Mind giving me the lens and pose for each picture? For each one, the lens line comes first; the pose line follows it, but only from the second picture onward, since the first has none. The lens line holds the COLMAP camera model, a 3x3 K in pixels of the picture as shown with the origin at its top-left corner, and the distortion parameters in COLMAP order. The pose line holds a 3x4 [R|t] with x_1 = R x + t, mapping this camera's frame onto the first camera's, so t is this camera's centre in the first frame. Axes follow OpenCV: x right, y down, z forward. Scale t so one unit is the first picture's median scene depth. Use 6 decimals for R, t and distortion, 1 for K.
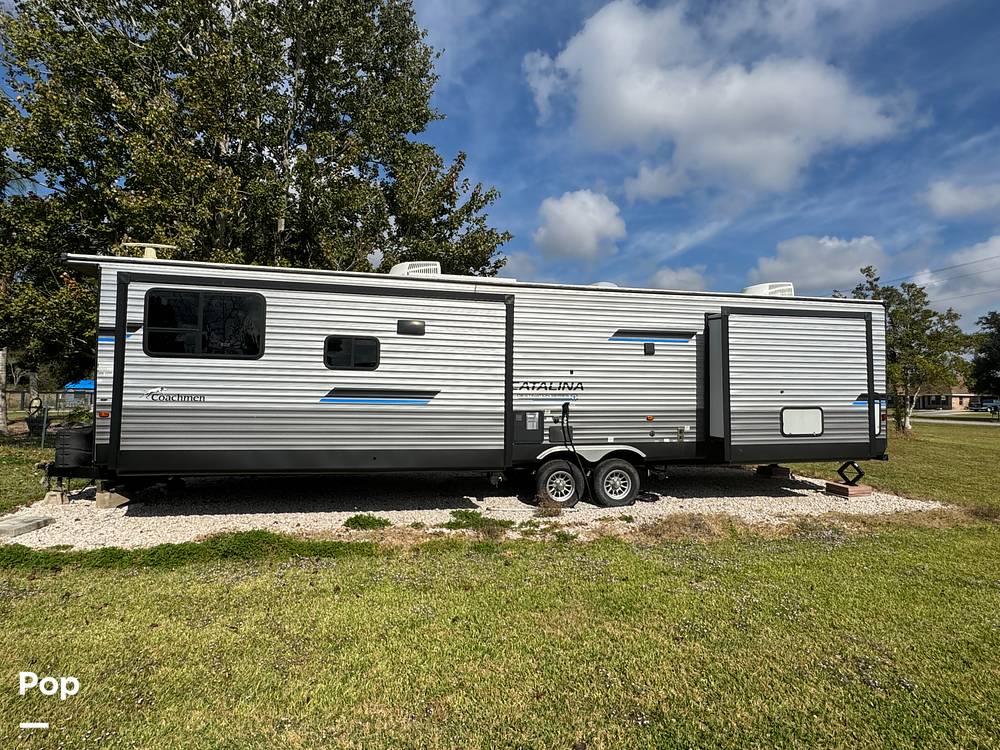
lens RADIAL K [[549.2, 0, 500.0], [0, 549.2, 375.0], [0, 0, 1]] dist [-0.003769, -0.000522]
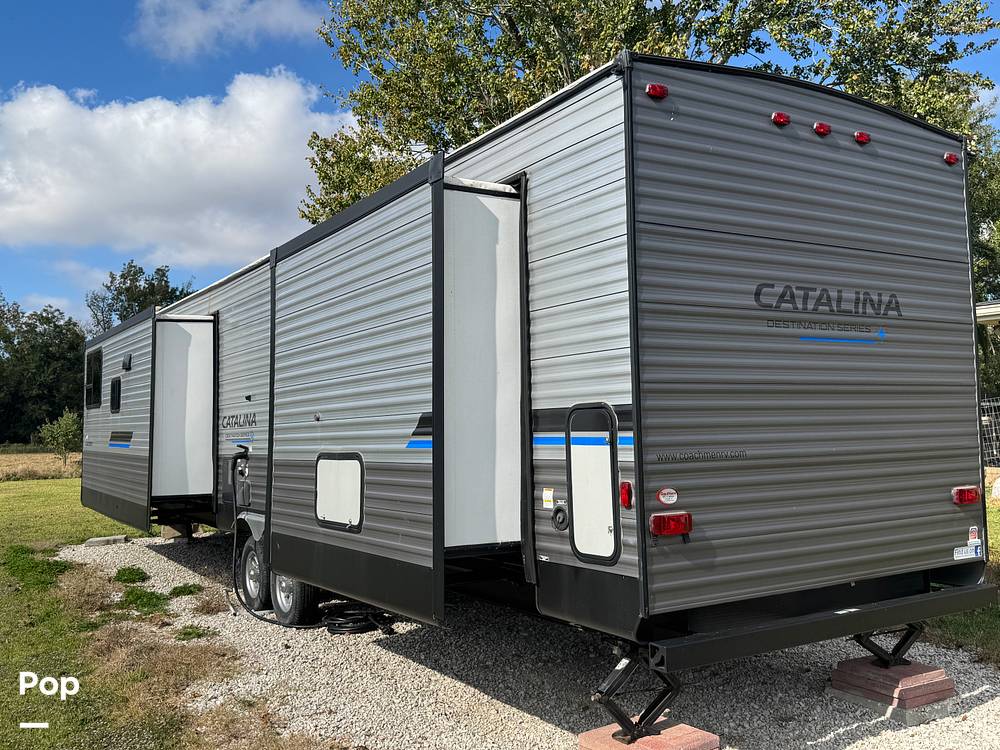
lens RADIAL K [[935.7, 0, 500.0], [0, 935.7, 375.0], [0, 0, 1]] dist [-0.000082, -0.000051]
pose [[0.336160, -0.077069, -0.938646, 1.220226], [0.045102, 0.996820, -0.065693, 0.051140], [0.940724, -0.020251, 0.338567, 0.876137]]
